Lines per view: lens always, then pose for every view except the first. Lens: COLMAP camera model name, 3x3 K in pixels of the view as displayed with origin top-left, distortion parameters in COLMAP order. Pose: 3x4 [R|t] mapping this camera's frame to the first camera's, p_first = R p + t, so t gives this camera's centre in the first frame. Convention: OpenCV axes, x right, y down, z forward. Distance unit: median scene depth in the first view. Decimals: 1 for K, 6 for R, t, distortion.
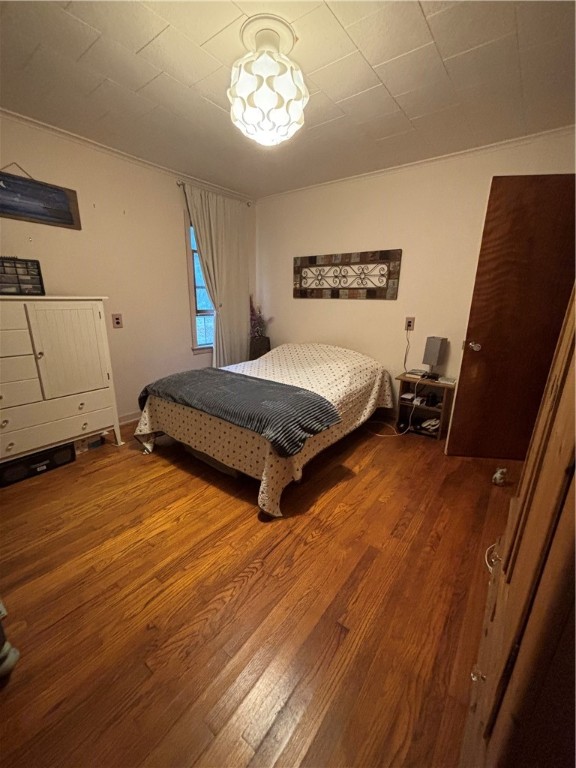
lens RADIAL K [[309.0, 0, 283.1], [0, 309.0, 386.4], [0, 0, 1]] dist [-0.001013, 0.000585]
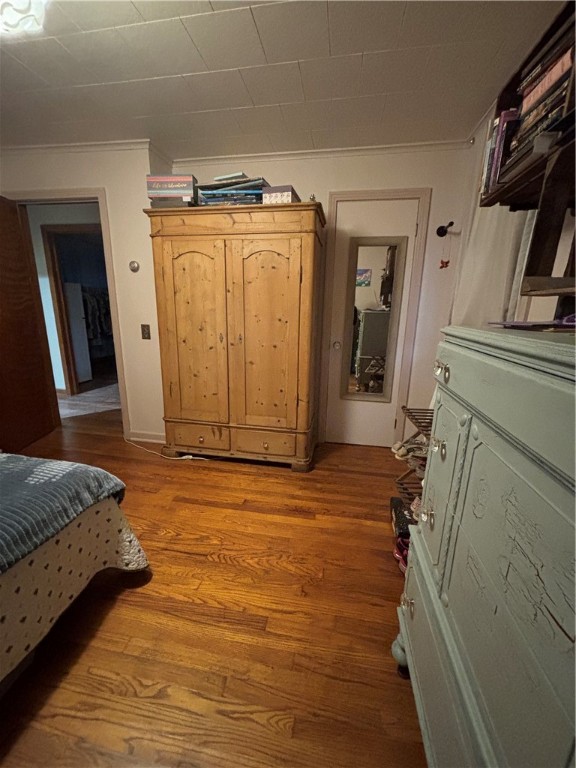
lens RADIAL K [[309.0, 0, 285.6], [0, 309.0, 383.7], [0, 0, 1]] dist [-0.001013, 0.000585]
pose [[-0.463550, -0.242622, 0.852206, -0.953202], [0.208260, 0.905006, 0.370935, -0.303791], [-0.861249, 0.349427, -0.368987, 0.968044]]
